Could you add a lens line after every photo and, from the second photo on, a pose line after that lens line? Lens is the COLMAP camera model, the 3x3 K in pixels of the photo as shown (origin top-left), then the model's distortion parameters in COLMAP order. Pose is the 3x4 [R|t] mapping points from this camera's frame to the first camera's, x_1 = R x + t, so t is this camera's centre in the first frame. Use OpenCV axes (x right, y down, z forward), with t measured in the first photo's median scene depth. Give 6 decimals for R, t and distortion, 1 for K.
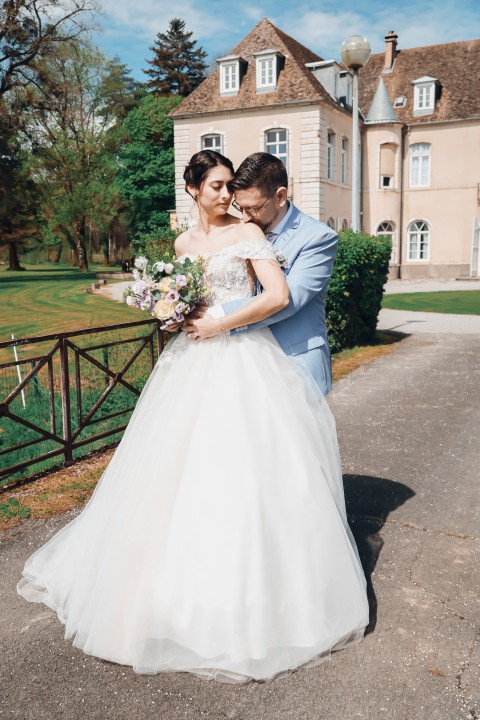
lens RADIAL K [[666.2, 0, 257.4], [0, 666.2, 353.9], [0, 0, 1]] dist [0.033906, 0.000000]
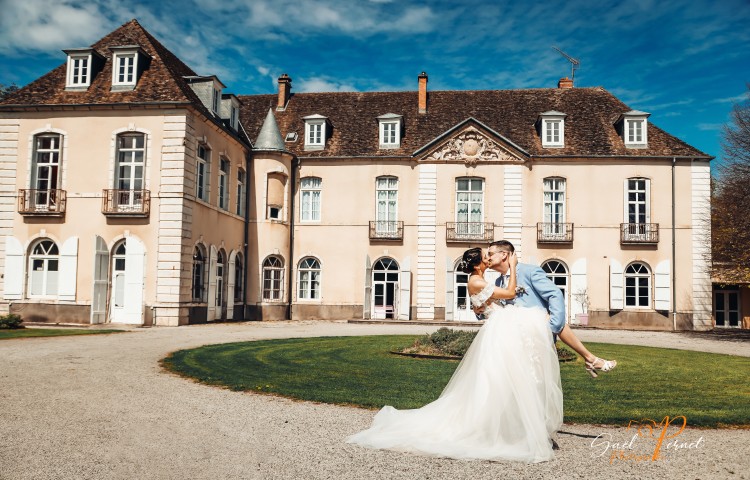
lens RADIAL K [[558.7, 0, 375.9], [0, 558.7, 264.3], [0, 0, 1]] dist [-0.022897, 0.014705]
pose [[0.948641, 0.049797, 0.312410, 0.091317], [0.016022, 0.978703, -0.204653, -0.031304], [-0.315948, 0.199147, 0.927641, 0.267147]]
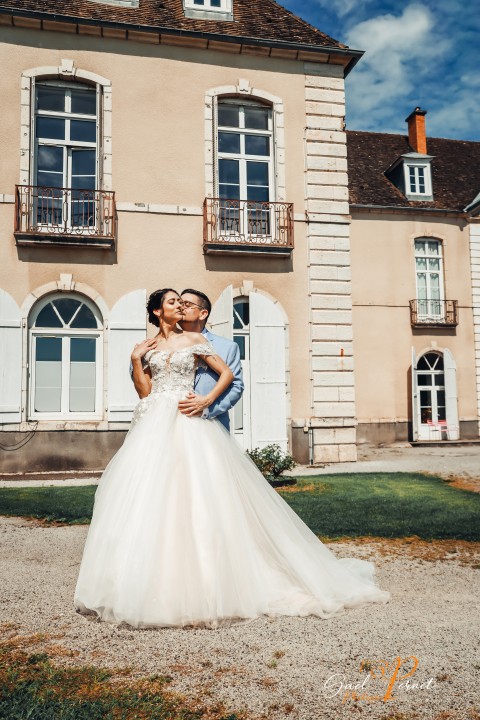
lens RADIAL K [[630.8, 0, 237.1], [0, 630.8, 361.6], [0, 0, 1]] dist [-0.003364, -0.011689]
pose [[0.799345, 0.058364, 0.598031, -0.178204], [0.100955, 0.968078, -0.229418, -0.069299], [-0.592331, 0.243758, 0.767936, 0.631428]]
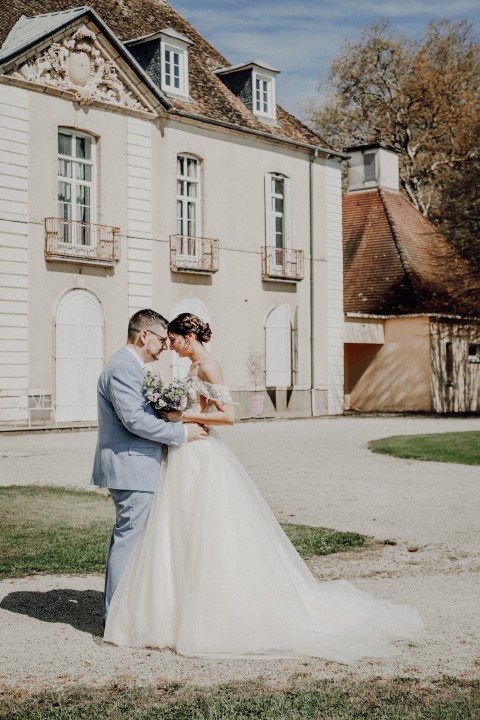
lens RADIAL K [[1137.6, 0, 214.4], [0, 1137.6, 357.1], [0, 0, 1]] dist [0.030959, 0.000000]
pose [[0.276740, 0.028482, 0.960523, -0.270291], [0.156010, 0.984968, -0.074155, -0.081579], [-0.948196, 0.170373, 0.268136, 0.654119]]
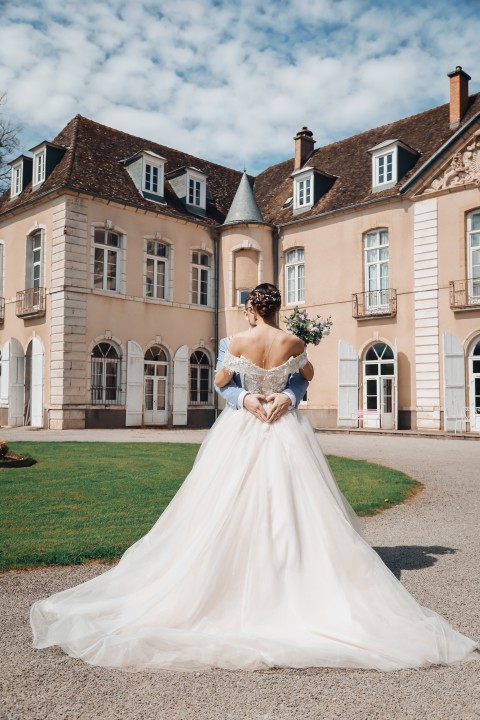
lens RADIAL K [[630.8, 0, 257.0], [0, 630.8, 369.4], [0, 0, 1]] dist [-0.003364, -0.011689]
pose [[0.941395, 0.002717, -0.337294, 0.452202], [-0.072328, 0.978334, -0.193988, -0.043113], [0.329459, 0.207015, 0.921196, 0.372603]]
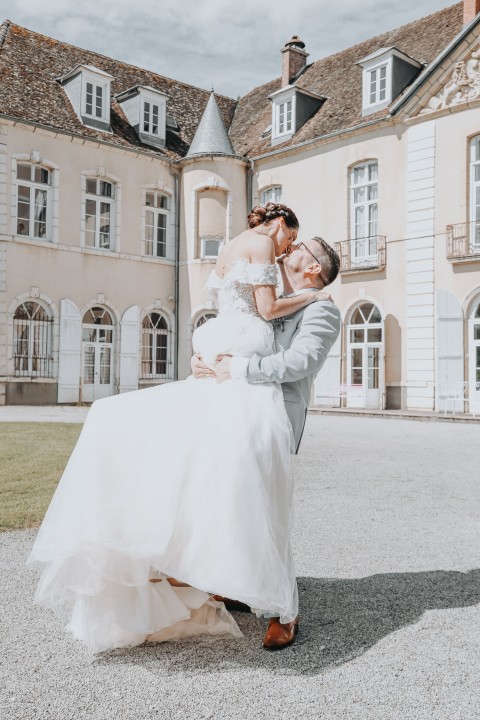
lens RADIAL K [[745.7, 0, 261.6], [0, 745.7, 361.6], [0, 0, 1]] dist [0.042304, 0.000000]
pose [[0.927755, 0.017532, -0.372779, 0.503705], [-0.083656, 0.983245, -0.161958, -0.047856], [0.363694, 0.181442, 0.913677, 0.411855]]
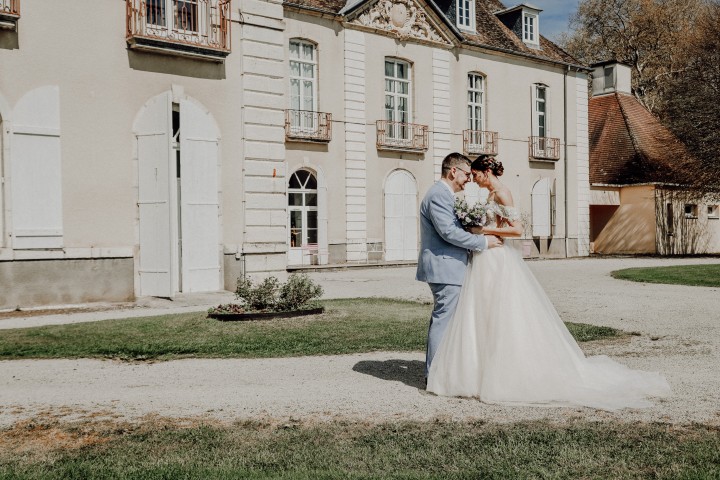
lens RADIAL K [[778.7, 0, 355.6], [0, 778.7, 251.5], [0, 0, 1]] dist [0.038618, 0.000000]
pose [[0.439630, -0.010019, 0.898123, -0.263184], [0.152701, 0.986214, -0.063745, -0.076785], [-0.885103, 0.165168, 0.435099, 0.659321]]
